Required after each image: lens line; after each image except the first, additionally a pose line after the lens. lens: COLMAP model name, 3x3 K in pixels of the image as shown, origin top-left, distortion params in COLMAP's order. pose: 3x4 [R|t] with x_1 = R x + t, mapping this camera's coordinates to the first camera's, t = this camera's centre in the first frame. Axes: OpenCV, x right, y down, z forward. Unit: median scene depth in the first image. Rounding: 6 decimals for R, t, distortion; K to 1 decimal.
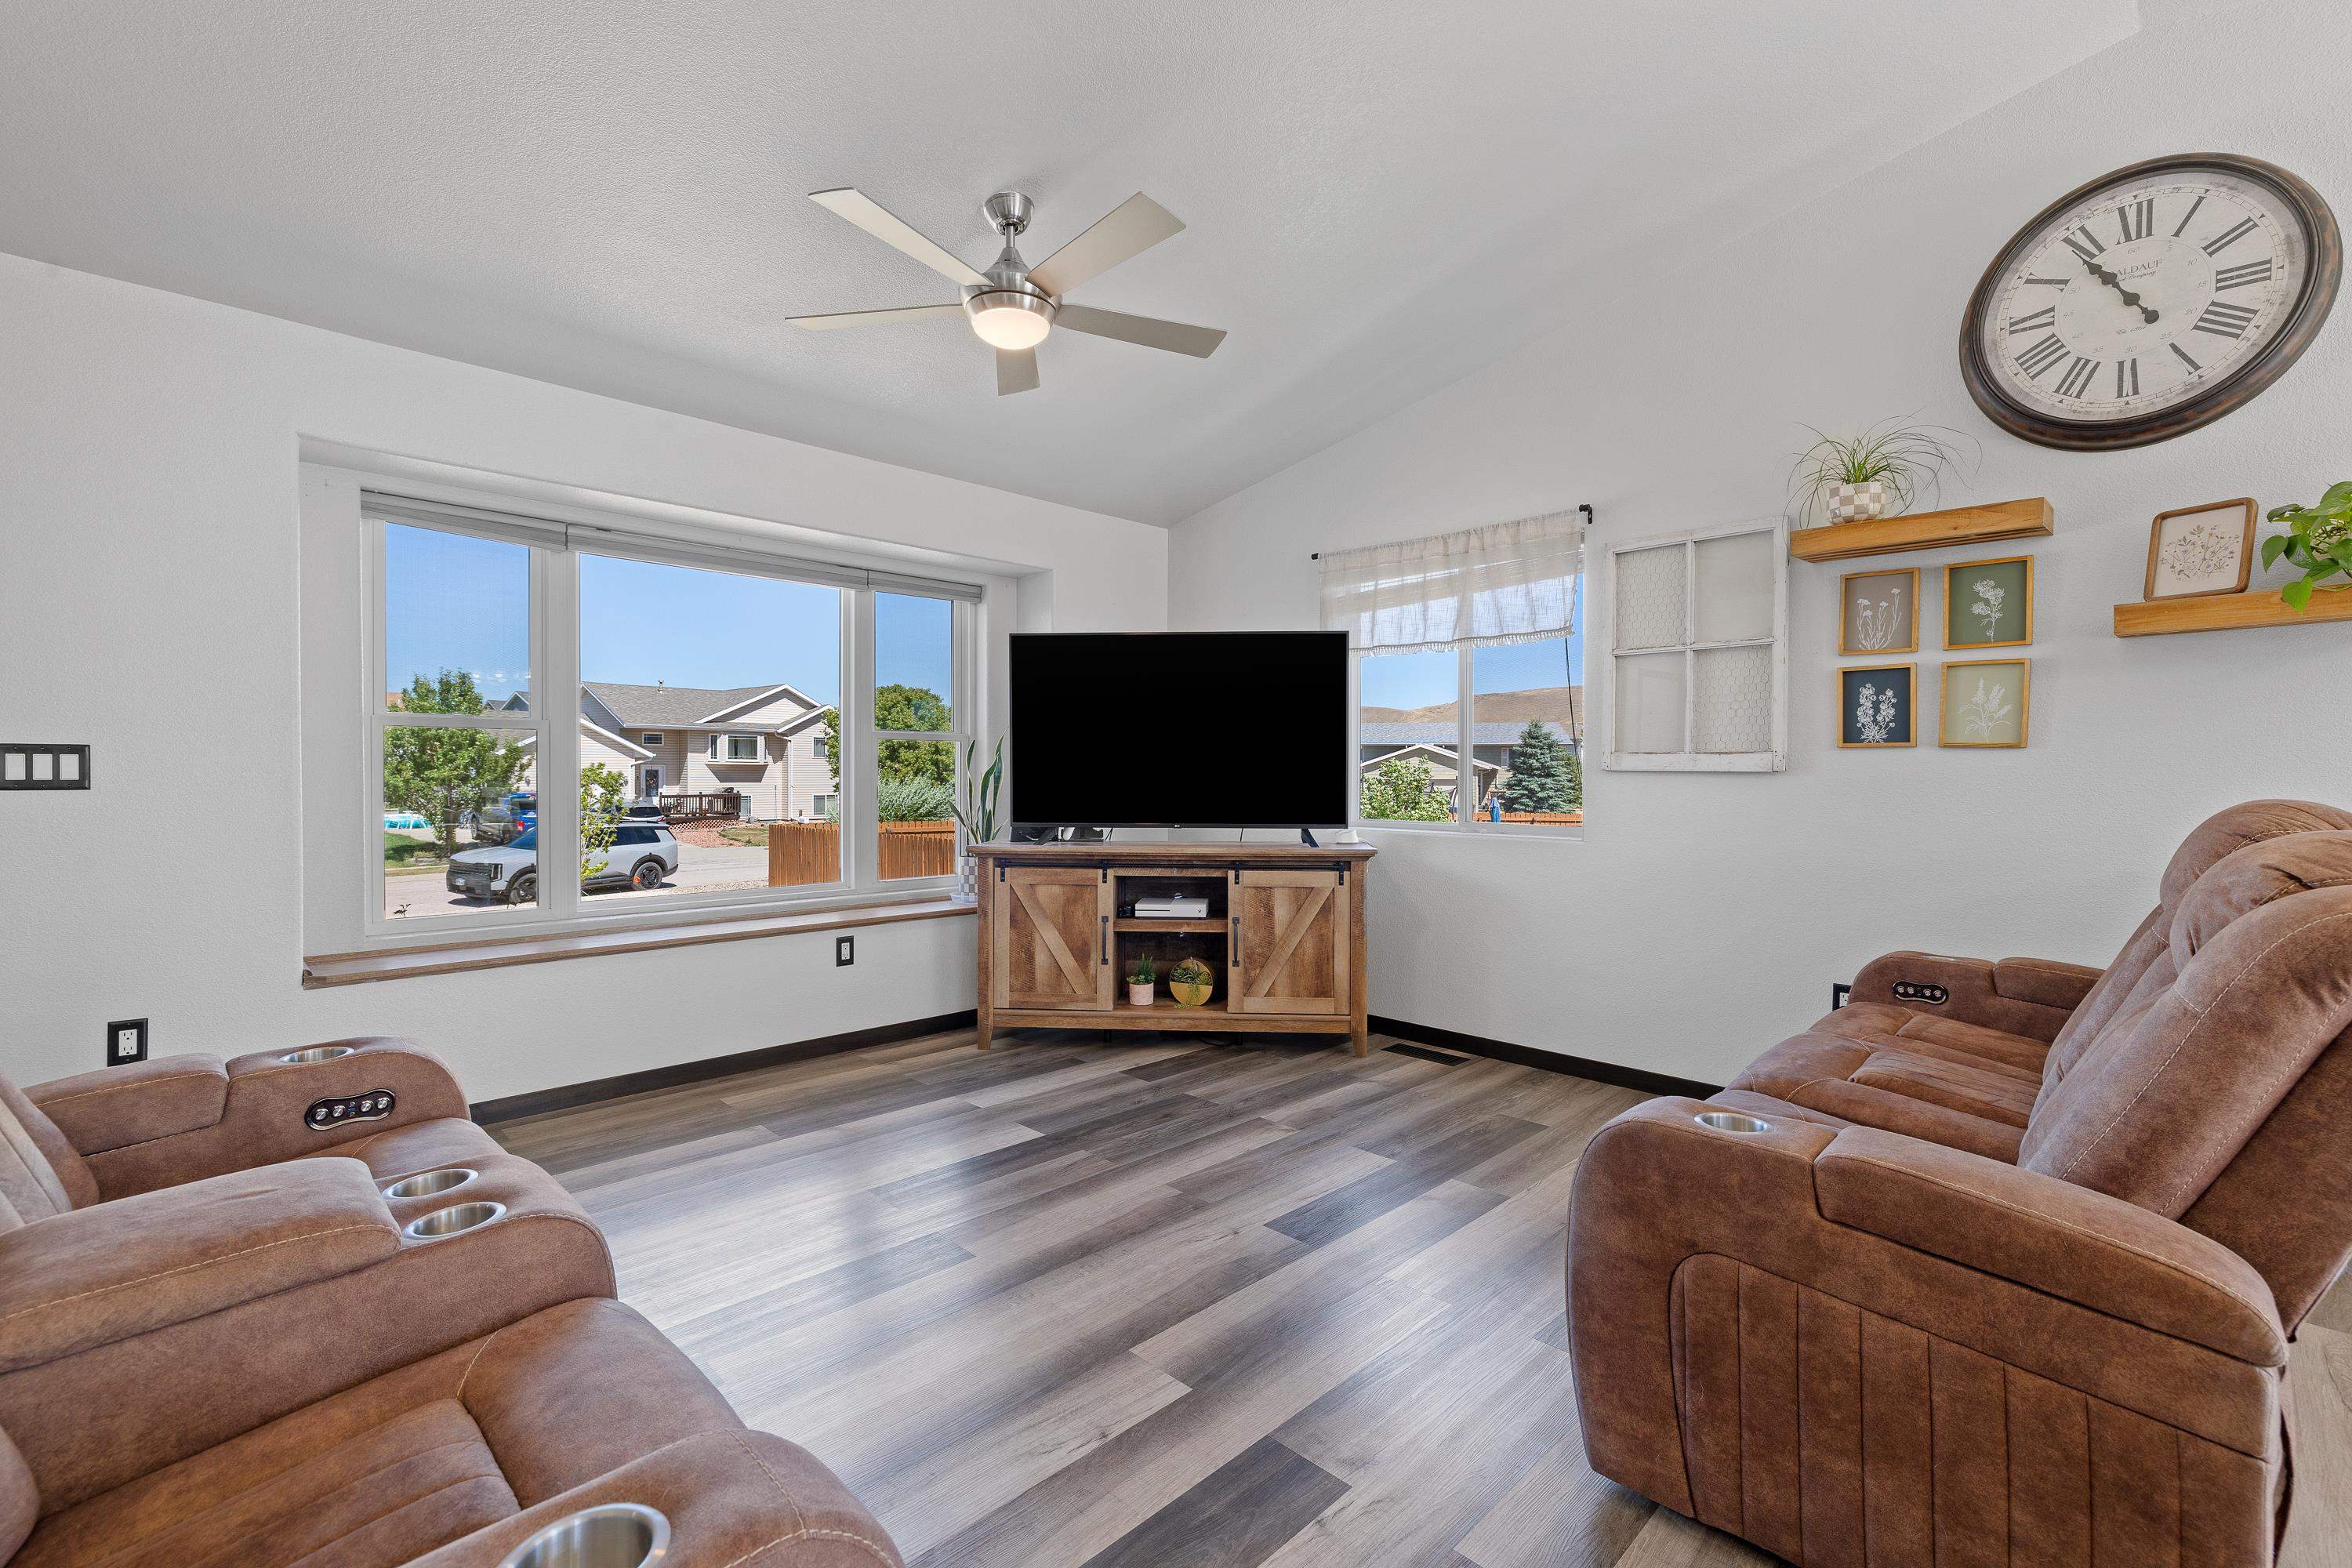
lens RADIAL K [[1029.3, 0, 1173.6], [0, 1029.3, 776.7], [0, 0, 1]] dist [-0.008639, 0.003619]
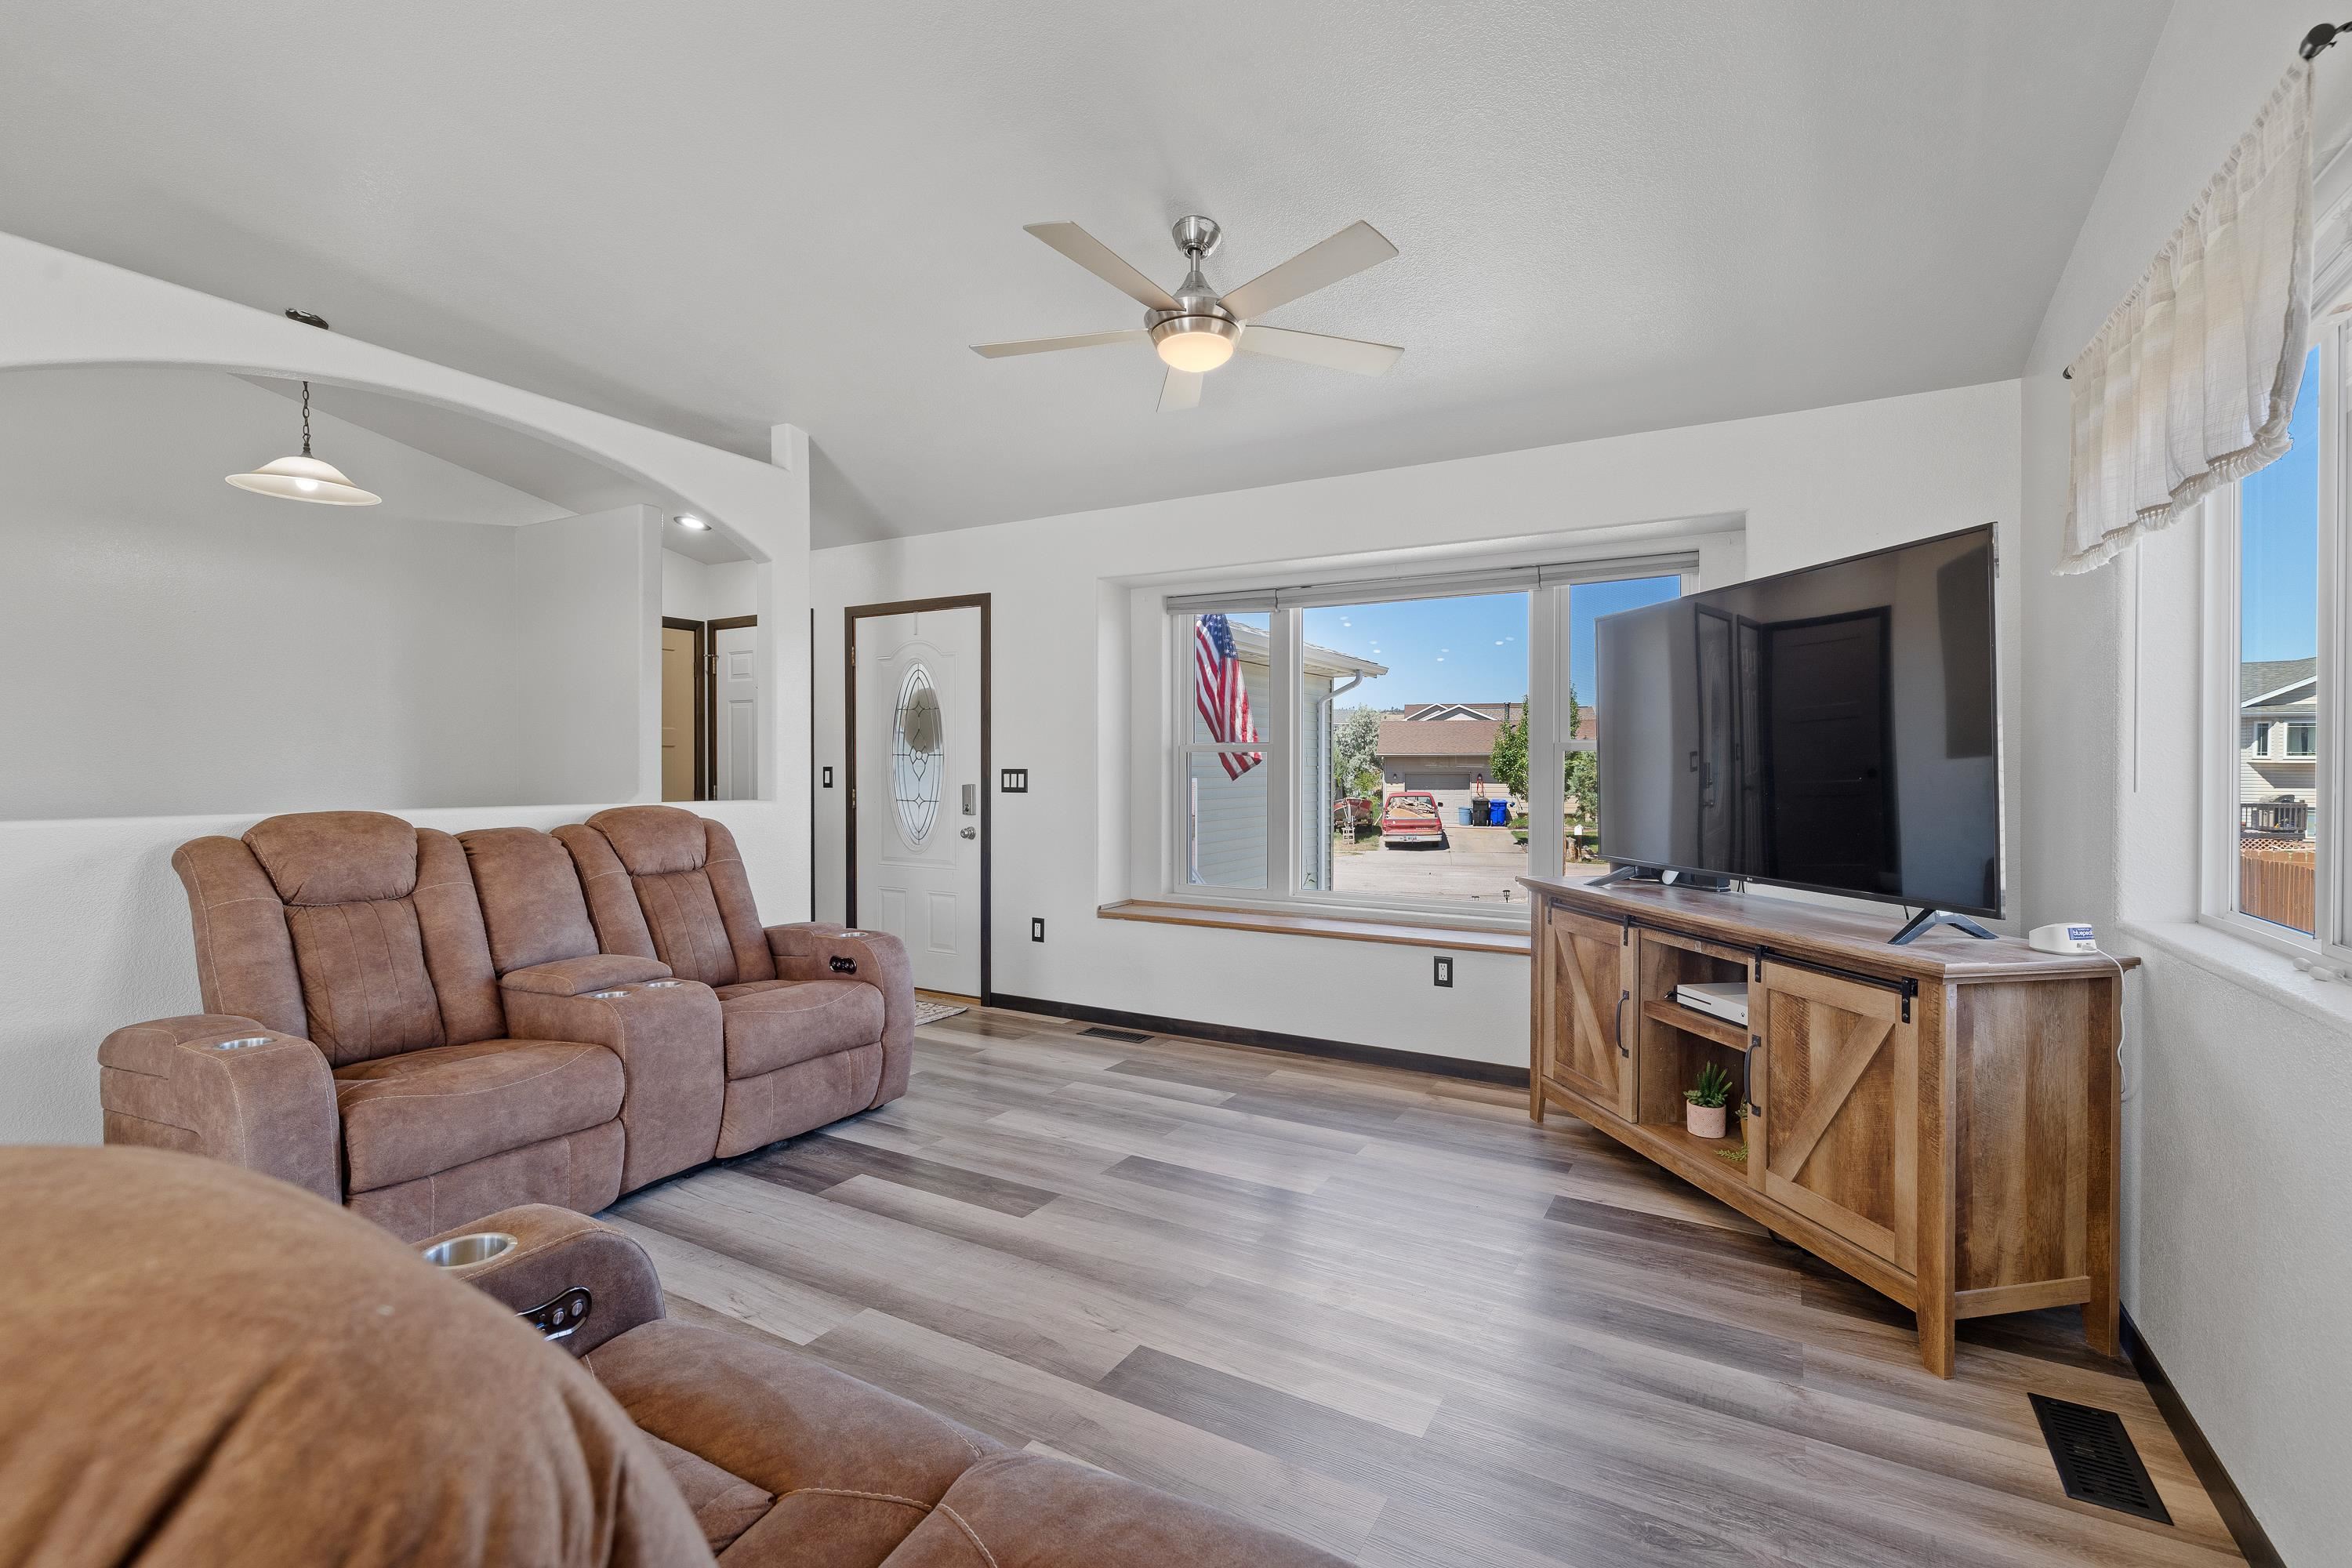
lens RADIAL K [[1029.3, 0, 1174.3], [0, 1029.3, 771.2], [0, 0, 1]] dist [-0.008639, 0.003619]
pose [[0.265197, 0.001789, -0.964193, 0.563358], [-0.006100, 0.999981, 0.000177, -0.019323], [0.964175, 0.005835, 0.265203, 0.503684]]
